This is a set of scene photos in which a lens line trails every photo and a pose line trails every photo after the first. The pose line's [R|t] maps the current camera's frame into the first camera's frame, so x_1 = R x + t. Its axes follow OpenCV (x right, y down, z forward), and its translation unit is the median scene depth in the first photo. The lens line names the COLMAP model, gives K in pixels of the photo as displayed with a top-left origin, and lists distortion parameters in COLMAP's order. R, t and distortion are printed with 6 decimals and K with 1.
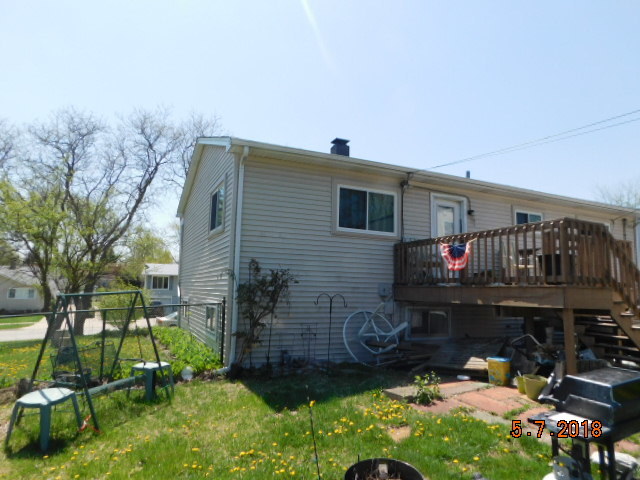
lens RADIAL K [[426.7, 0, 320.9], [0, 426.7, 237.3], [0, 0, 1]] dist [-0.064282, 0.053677]
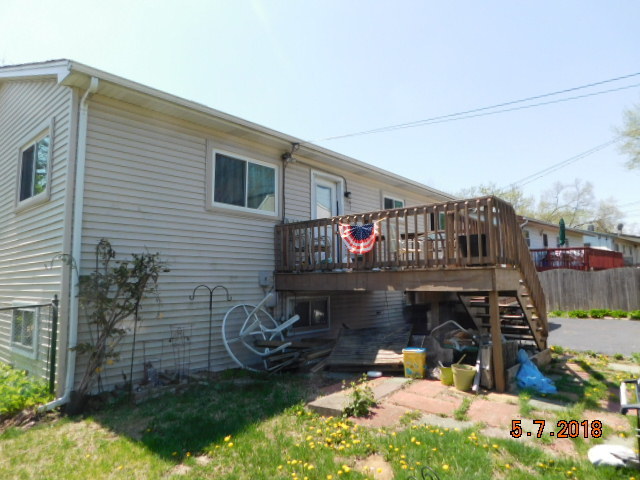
lens RADIAL K [[426.7, 0, 324.0], [0, 426.7, 237.7], [0, 0, 1]] dist [-0.064282, 0.053677]
pose [[0.908538, 0.010249, 0.417677, -0.112196], [-0.020087, 0.999615, 0.019165, 0.026152], [-0.417320, -0.025802, 0.908393, 0.202176]]
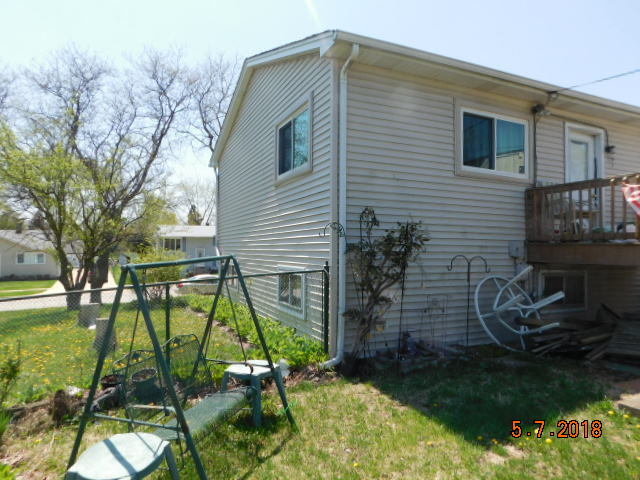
lens RADIAL K [[426.7, 0, 321.2], [0, 426.7, 239.7], [0, 0, 1]] dist [-0.064282, 0.053677]
pose [[0.999912, -0.011409, -0.006837, -0.218482], [0.012027, 0.995063, 0.098517, 0.031273], [0.005679, -0.098591, 0.995112, 0.275612]]
